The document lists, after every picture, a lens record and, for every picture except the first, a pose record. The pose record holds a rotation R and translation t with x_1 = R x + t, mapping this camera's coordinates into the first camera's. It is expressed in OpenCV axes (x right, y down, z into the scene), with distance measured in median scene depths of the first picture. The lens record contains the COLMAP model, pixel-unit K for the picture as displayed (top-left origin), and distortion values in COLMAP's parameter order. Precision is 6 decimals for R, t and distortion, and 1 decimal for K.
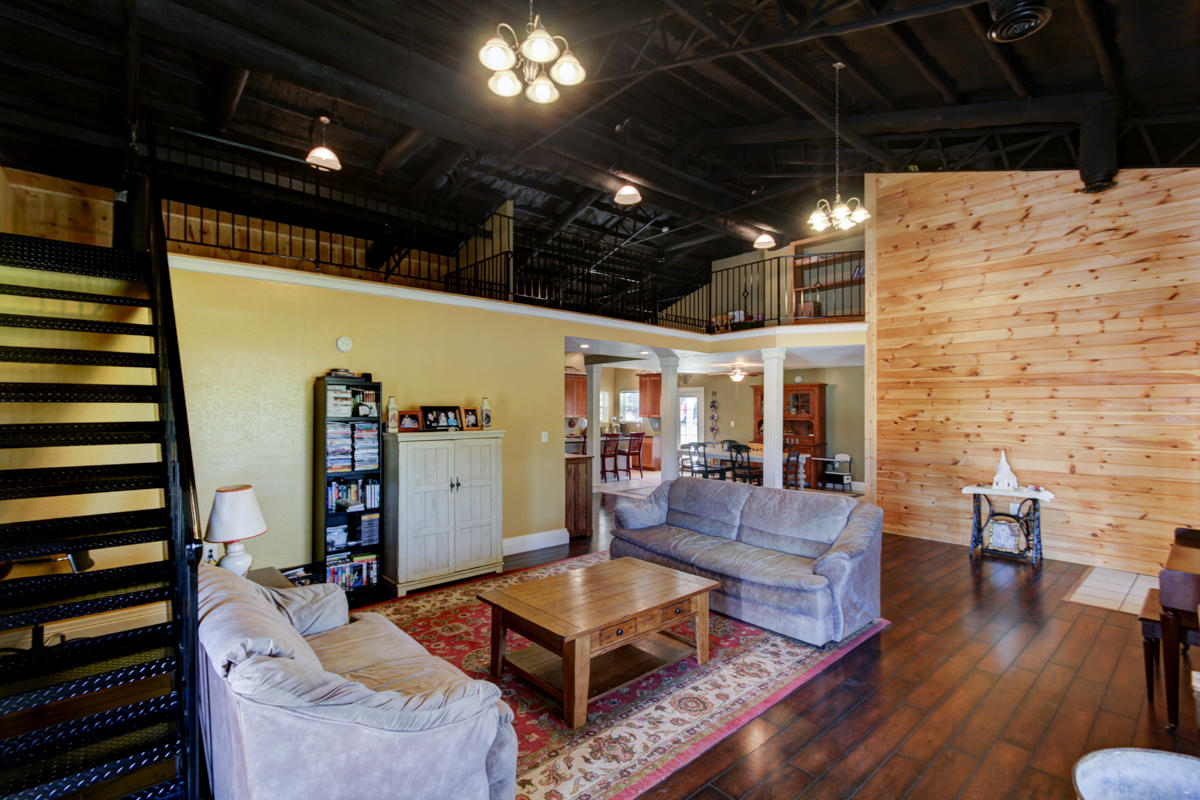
lens RADIAL K [[539.5, 0, 581.2], [0, 539.5, 406.7], [0, 0, 1]] dist [-0.003243, -0.000415]
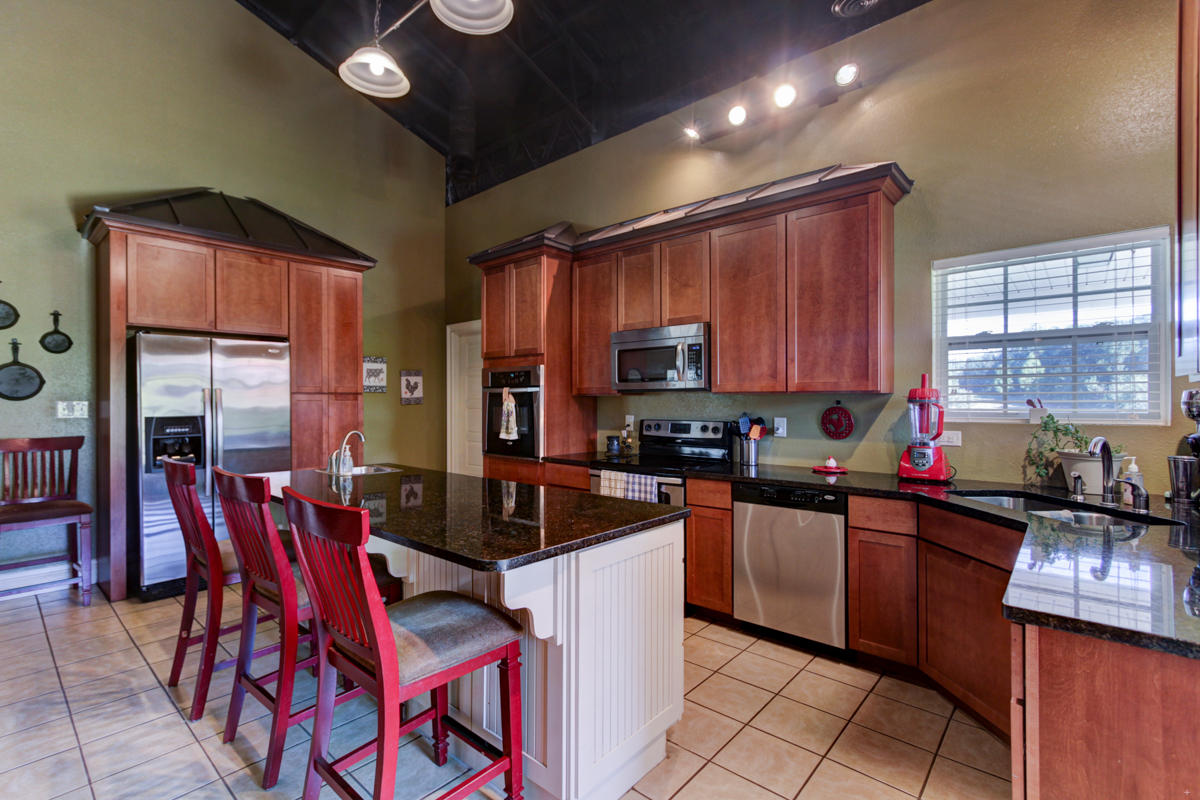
lens RADIAL K [[552.9, 0, 570.4], [0, 552.9, 396.8], [0, 0, 1]] dist [0.004629, 0.001077]
pose [[0.124366, -0.000087, -0.992236, 0.641425], [0.006004, 0.999982, 0.000664, 0.071670], [0.992218, -0.006040, 0.124364, 2.879984]]
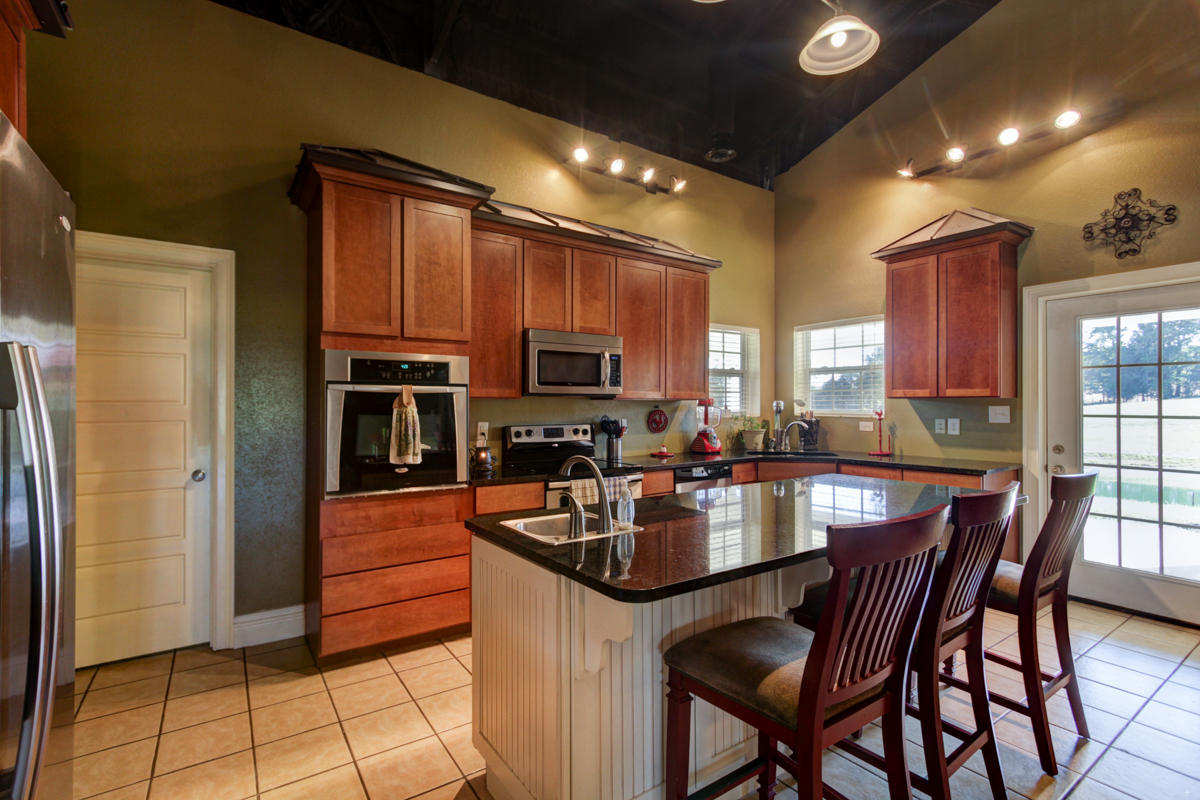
lens RADIAL K [[539.5, 0, 581.2], [0, 539.5, 406.7], [0, 0, 1]] dist [-0.003243, -0.000415]
pose [[0.993163, 0.003756, -0.116678, -0.080169], [-0.003239, 0.999984, 0.004622, 0.077324], [0.116693, -0.004213, 0.993159, 2.289745]]
